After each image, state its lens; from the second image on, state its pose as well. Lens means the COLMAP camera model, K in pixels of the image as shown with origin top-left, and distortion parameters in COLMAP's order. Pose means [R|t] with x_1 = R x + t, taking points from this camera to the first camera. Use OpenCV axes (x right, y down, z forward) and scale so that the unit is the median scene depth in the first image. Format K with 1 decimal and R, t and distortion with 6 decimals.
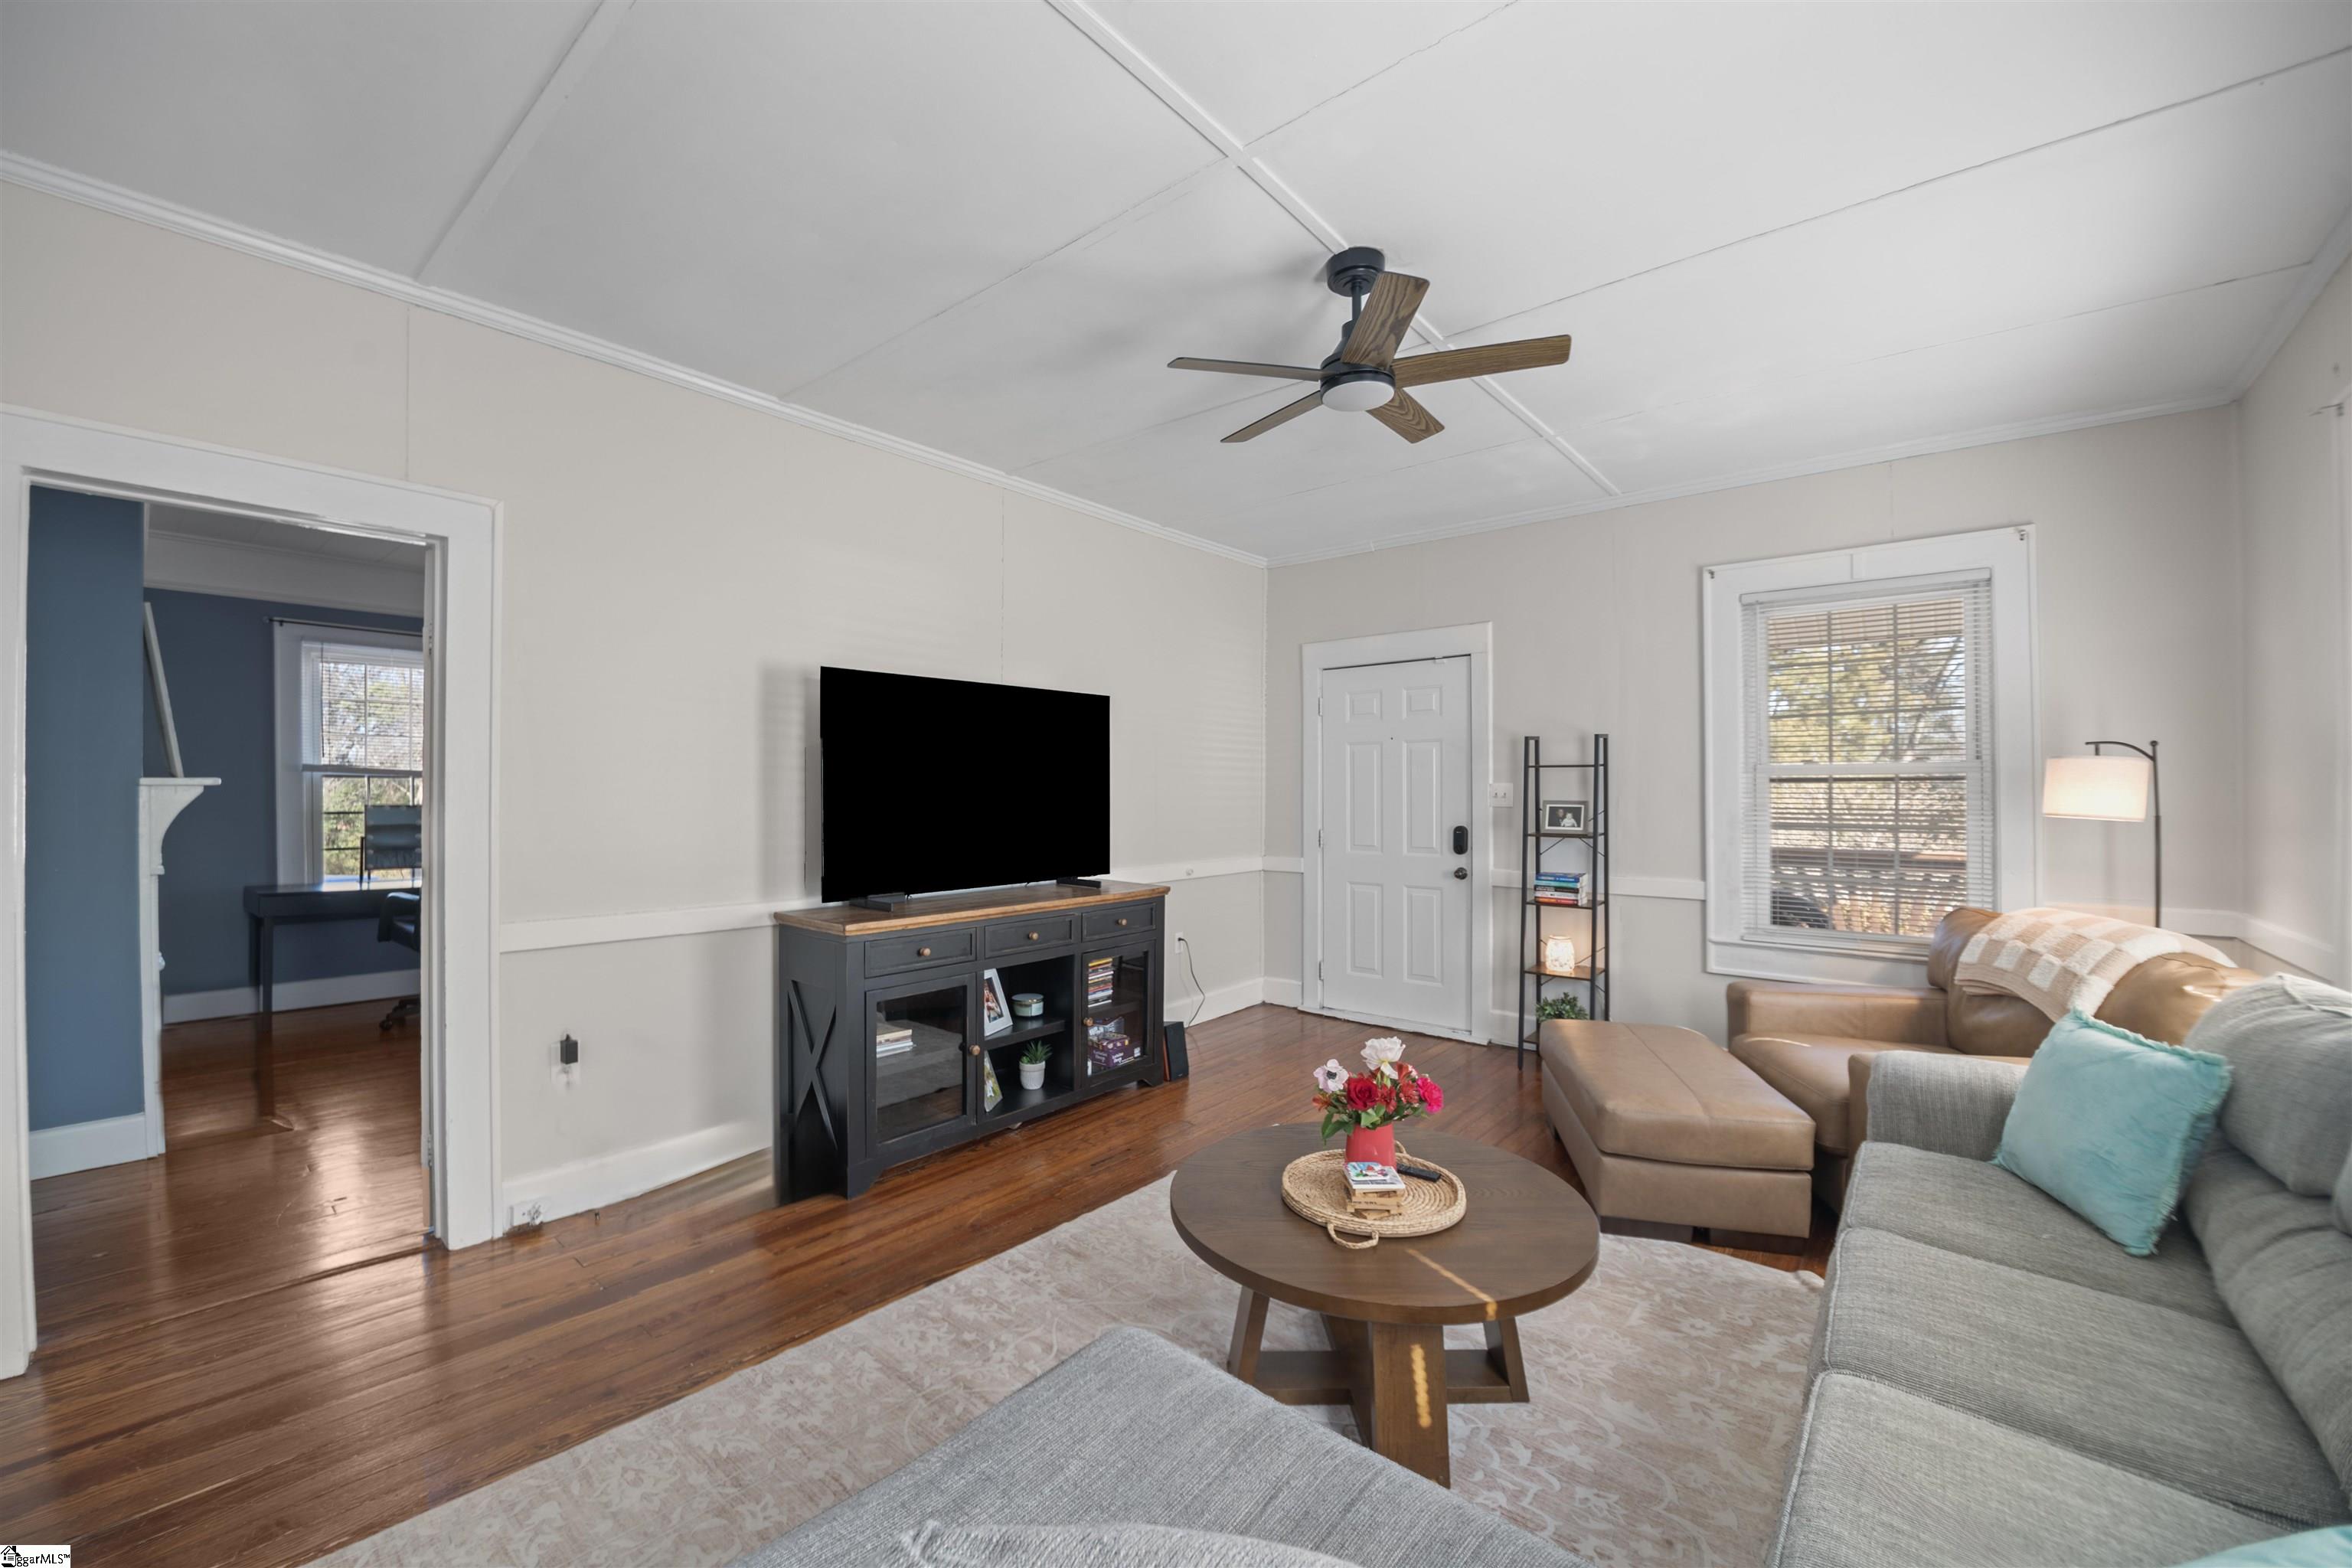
lens RADIAL K [[923.9, 0, 1176.0], [0, 923.9, 784.0], [0, 0, 1]] dist [-0.043733, 0.008271]
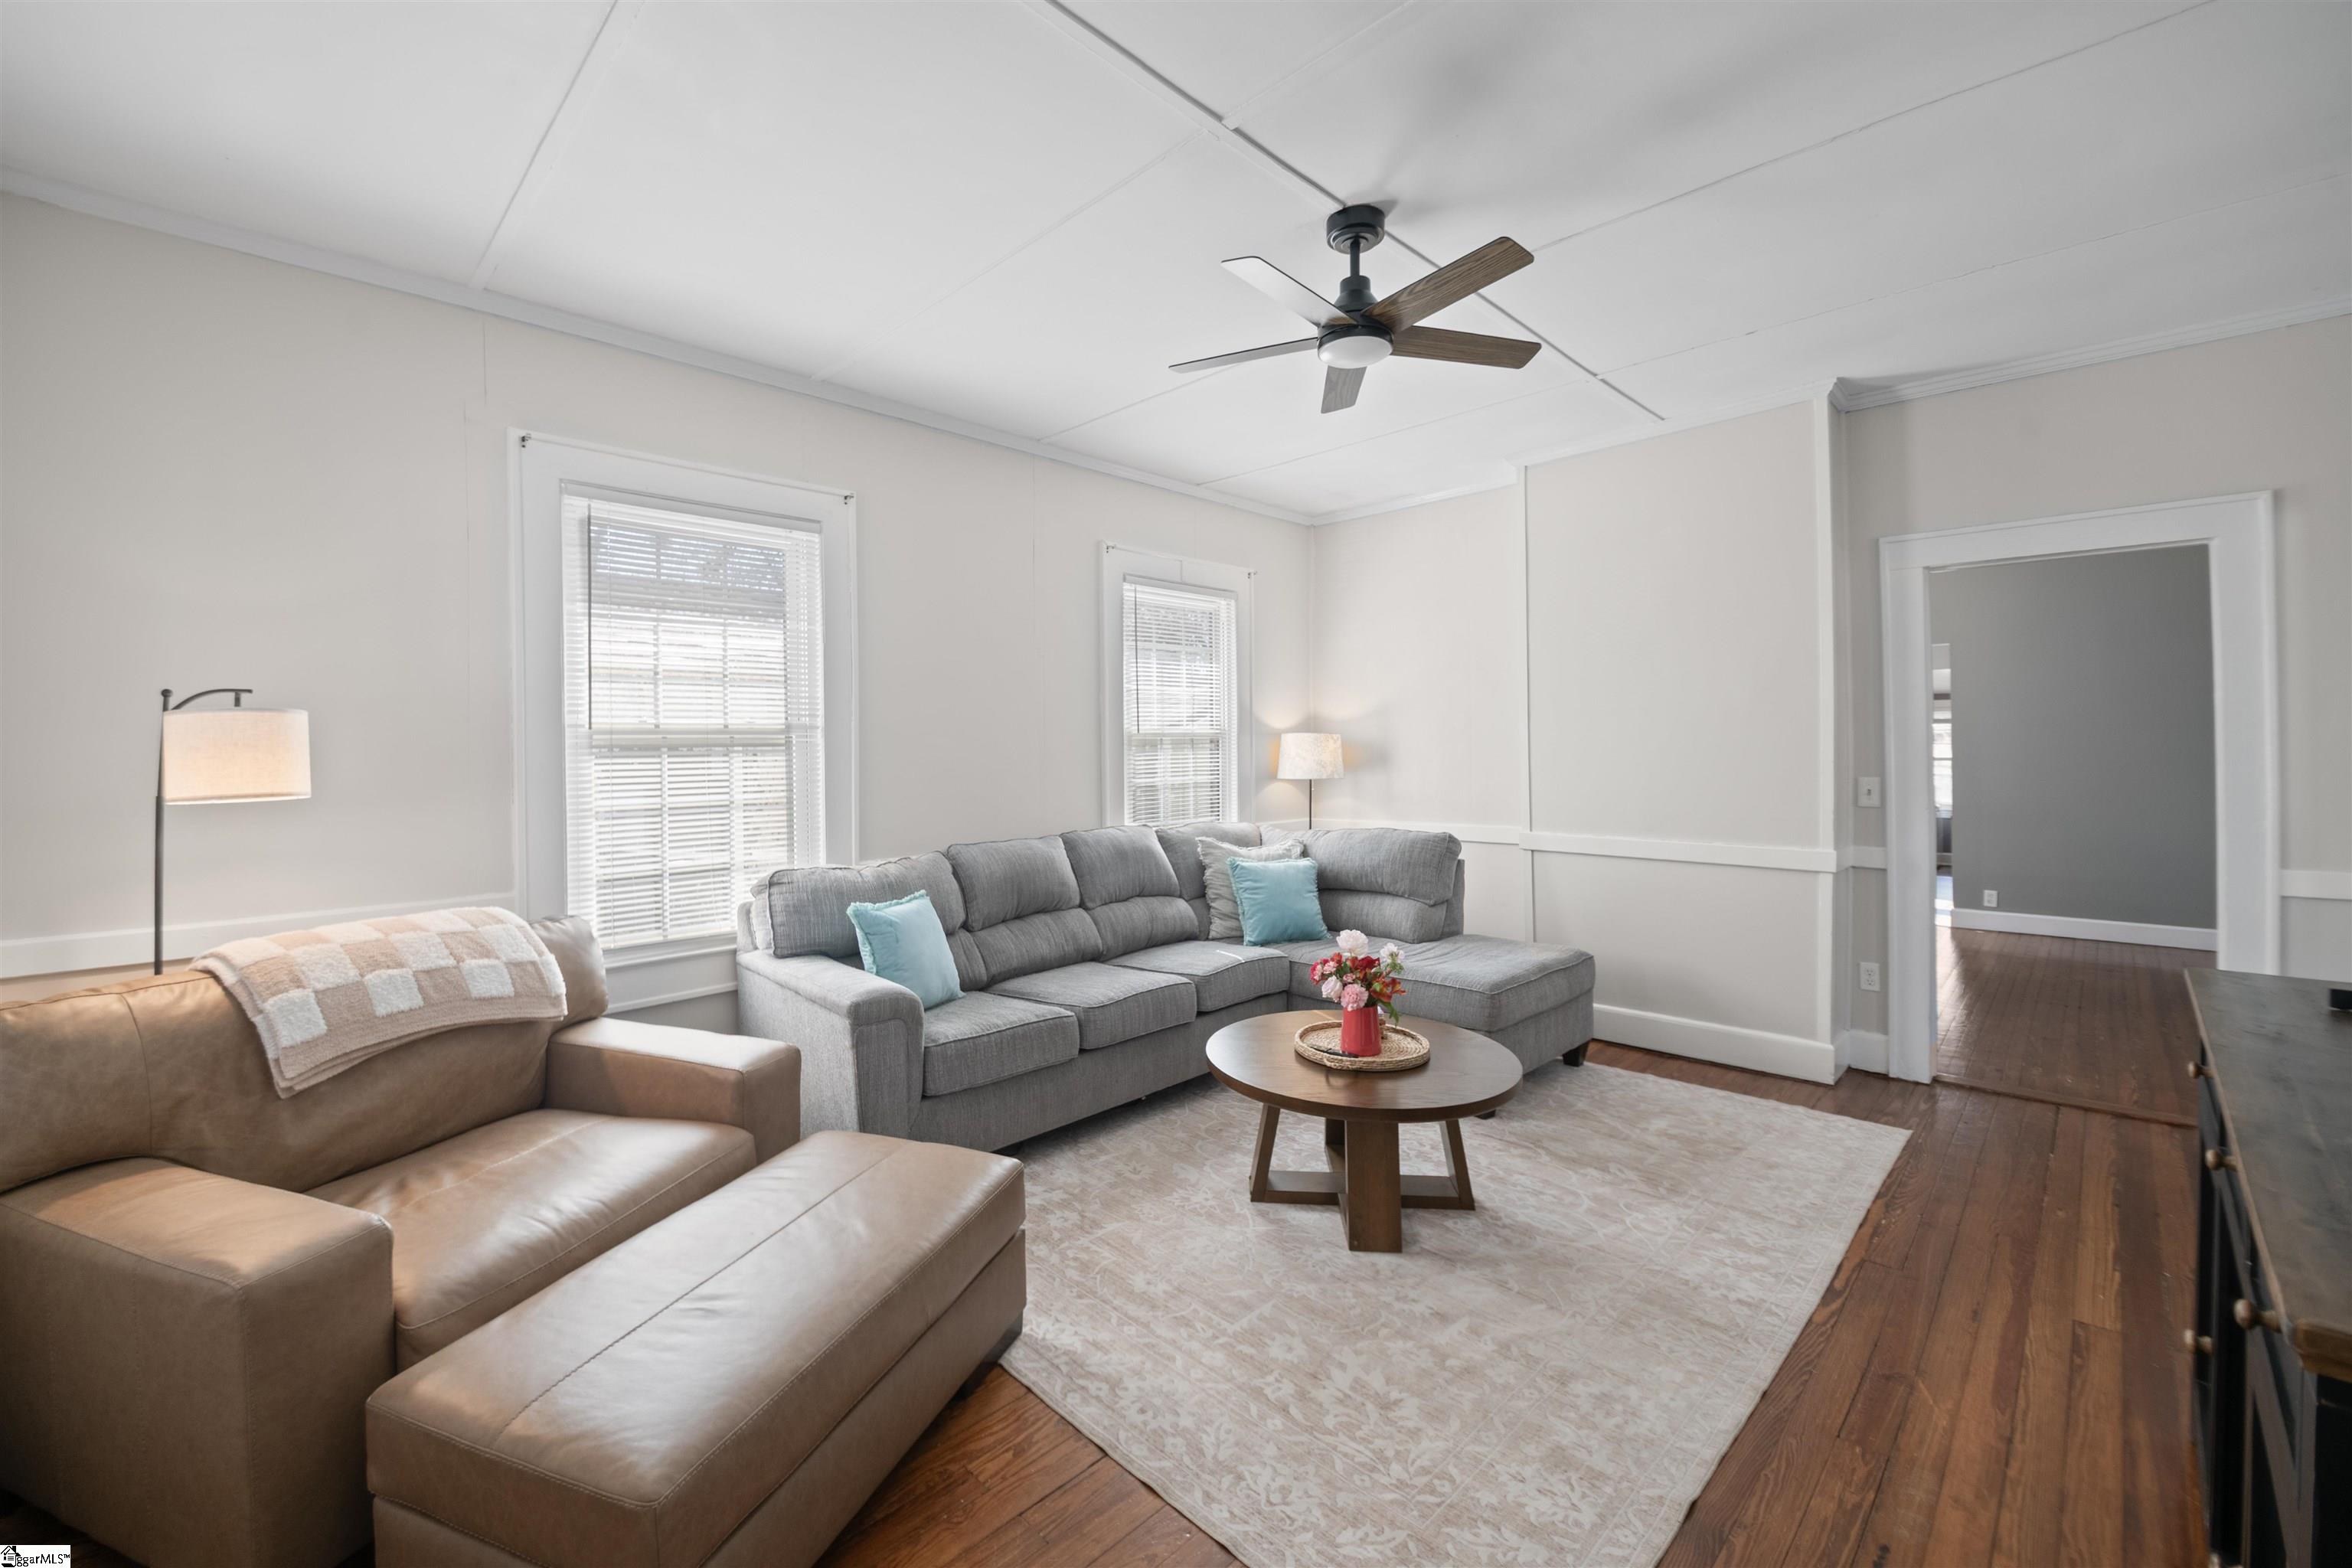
lens RADIAL K [[951.3, 0, 1134.7], [0, 951.3, 751.2], [0, 0, 1]] dist [-0.000787, -0.000008]
pose [[-0.991837, 0.004579, 0.127427, 0.197048], [0.003188, 0.999933, -0.011122, 0.009280], [-0.127469, -0.010625, -0.991786, 1.325141]]
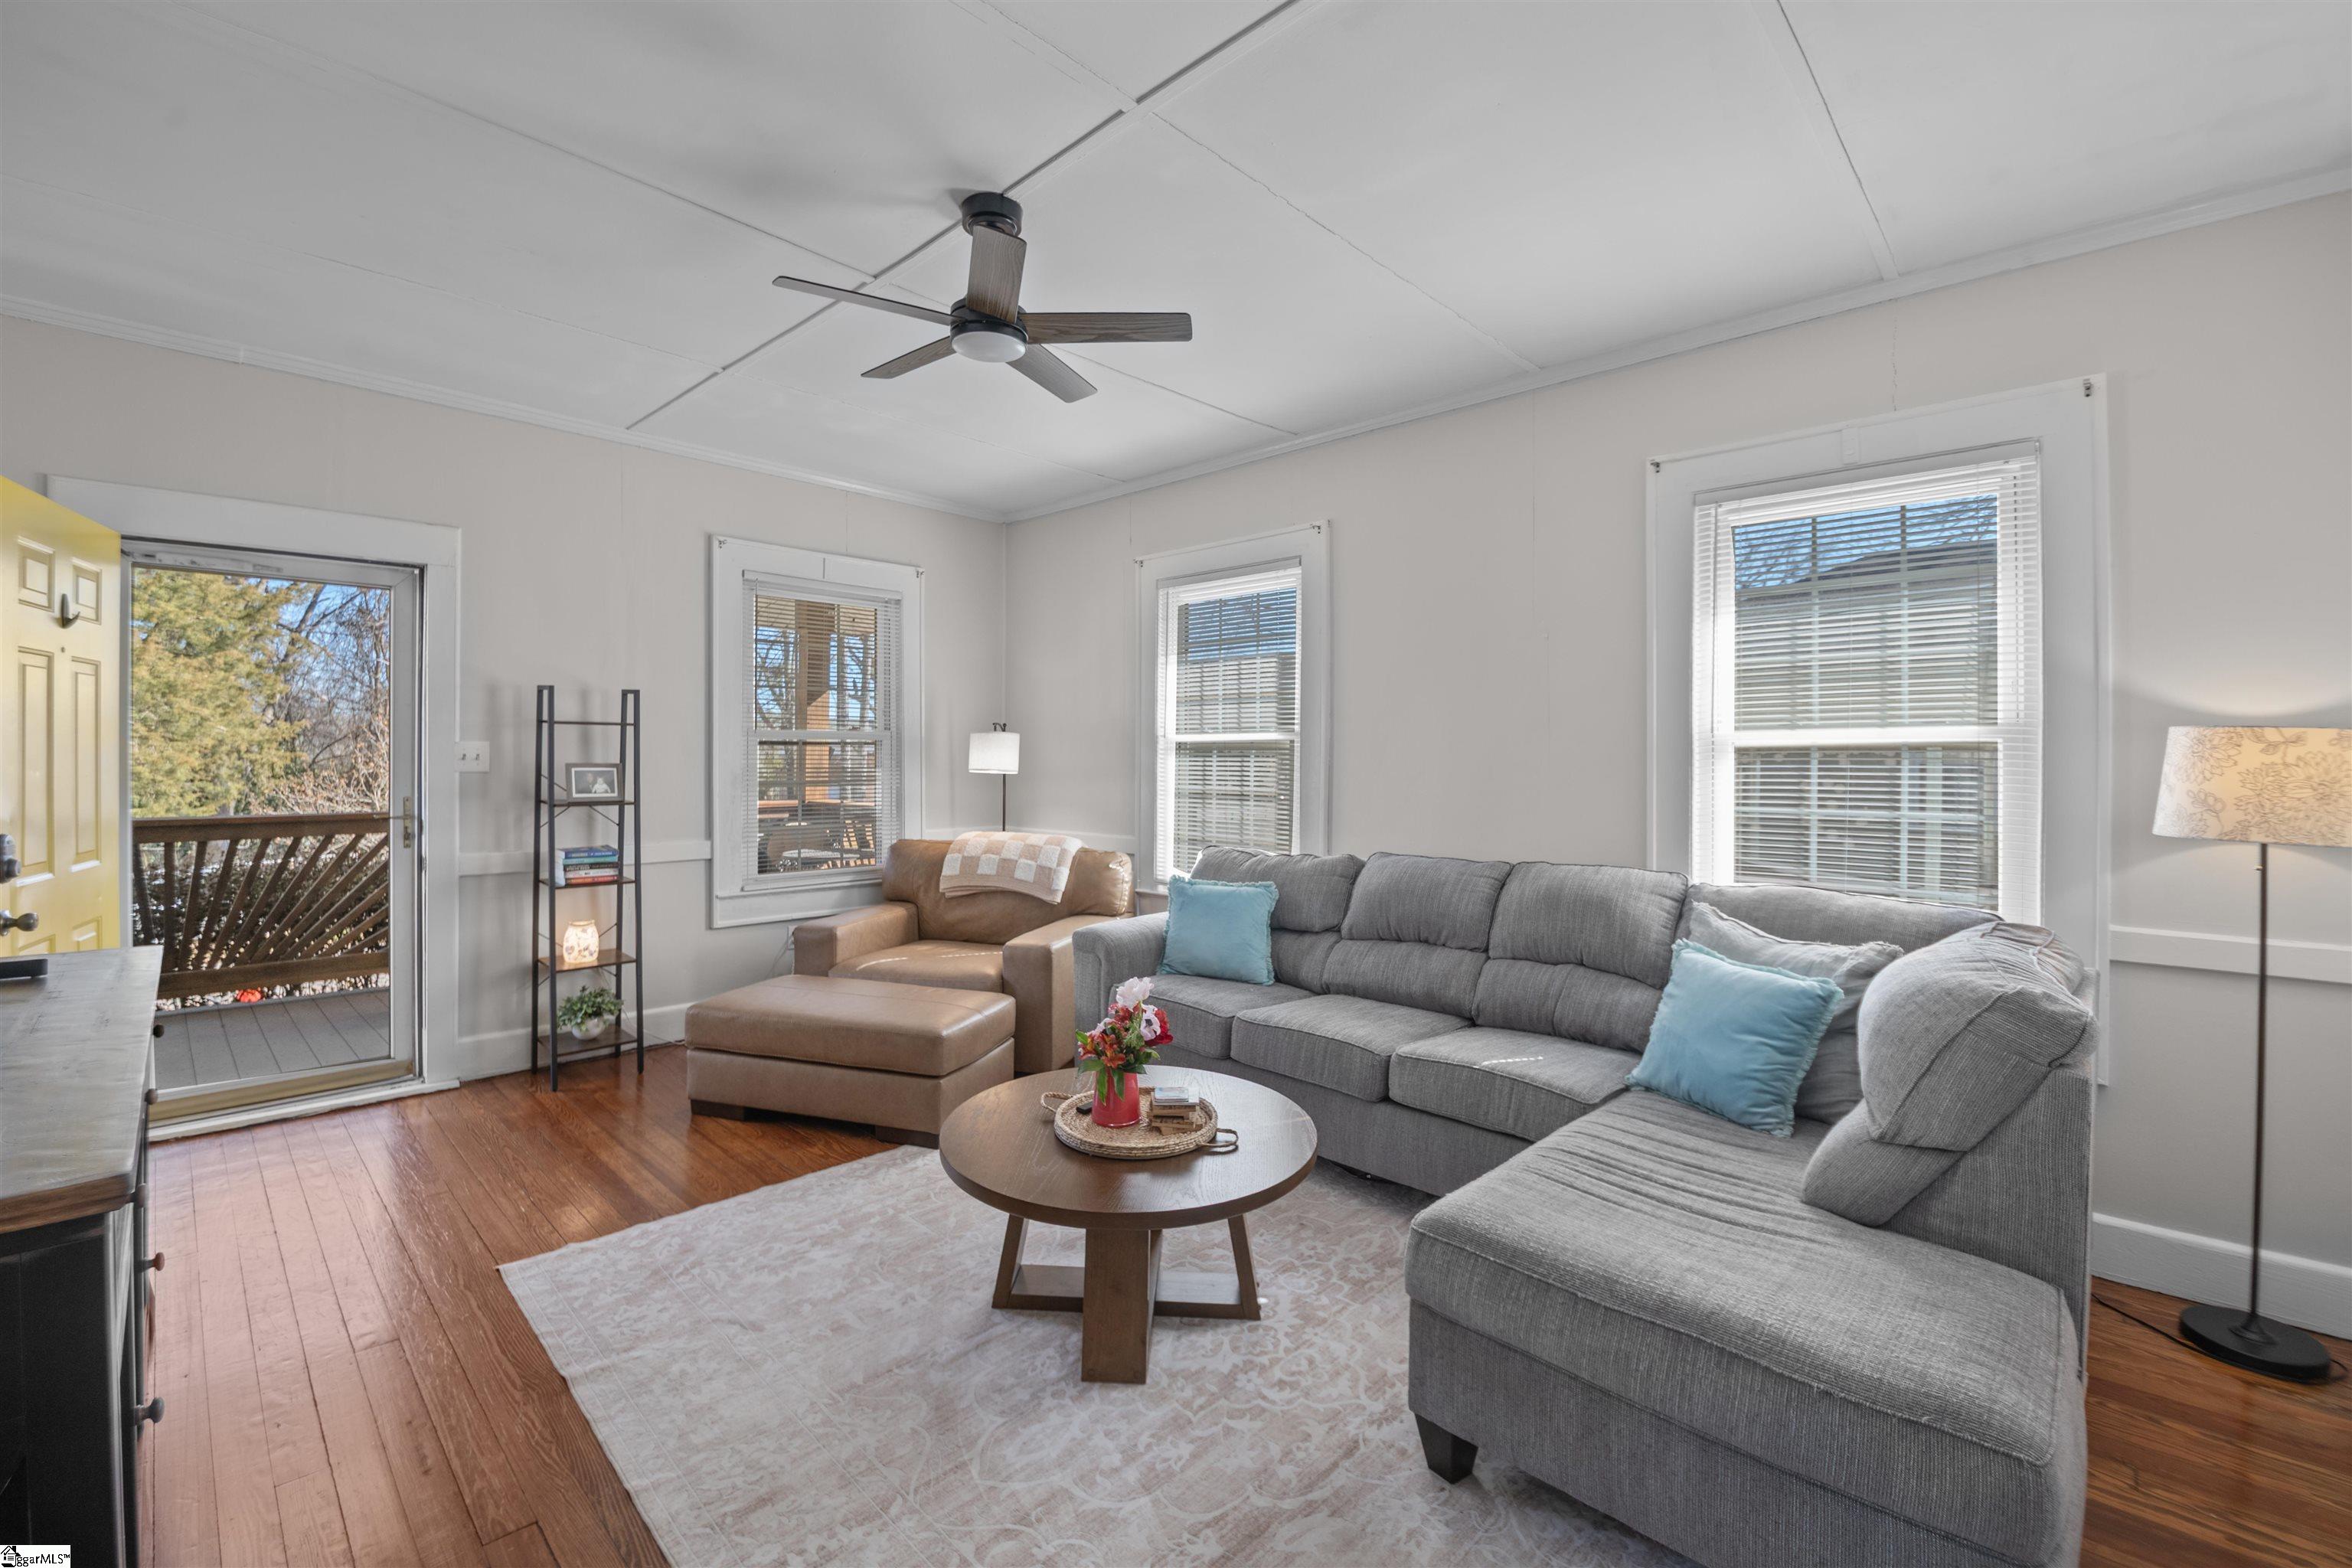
lens RADIAL K [[951.3, 0, 1134.7], [0, 951.3, 751.2], [0, 0, 1]] dist [-0.000787, -0.000008]
pose [[0.093678, 0.001017, 0.995602, -0.506899], [-0.016546, 0.999863, 0.000536, -0.003209], [-0.995465, -0.016523, 0.093682, 0.483223]]
